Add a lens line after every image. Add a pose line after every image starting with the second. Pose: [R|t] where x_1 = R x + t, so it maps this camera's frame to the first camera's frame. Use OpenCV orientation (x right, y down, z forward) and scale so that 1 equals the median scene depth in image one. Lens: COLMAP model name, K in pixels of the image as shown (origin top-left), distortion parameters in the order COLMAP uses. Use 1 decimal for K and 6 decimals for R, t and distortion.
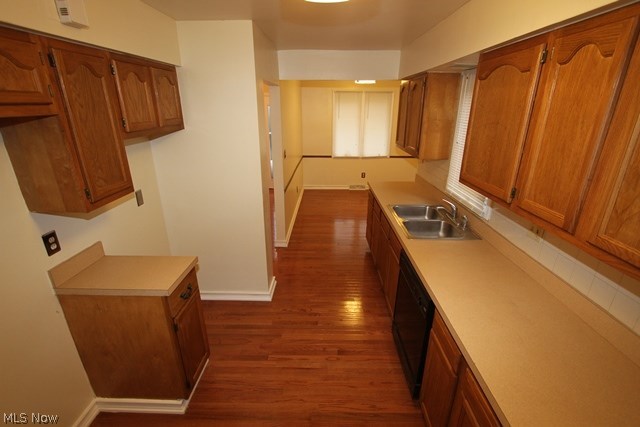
lens RADIAL K [[292.2, 0, 320.0], [0, 292.2, 213.5], [0, 0, 1]] dist [0.000605, 0.000031]
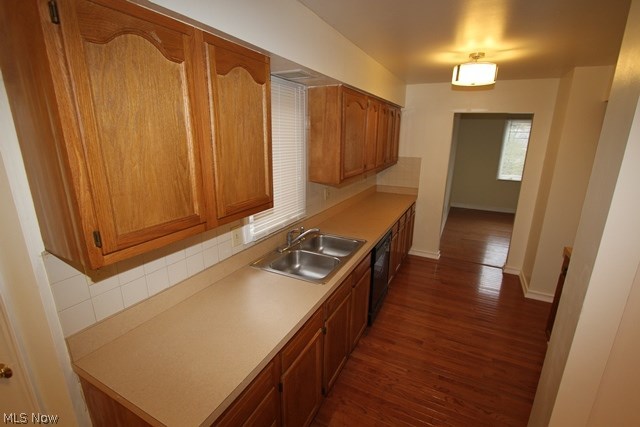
lens RADIAL K [[292.2, 0, 320.0], [0, 292.2, 213.5], [0, 0, 1]] dist [0.000605, 0.000031]
pose [[-0.898163, -0.120576, 0.422805, 0.000775], [0.141122, 0.831711, 0.536974, -0.555447], [-0.416398, 0.541958, -0.729997, 1.625130]]
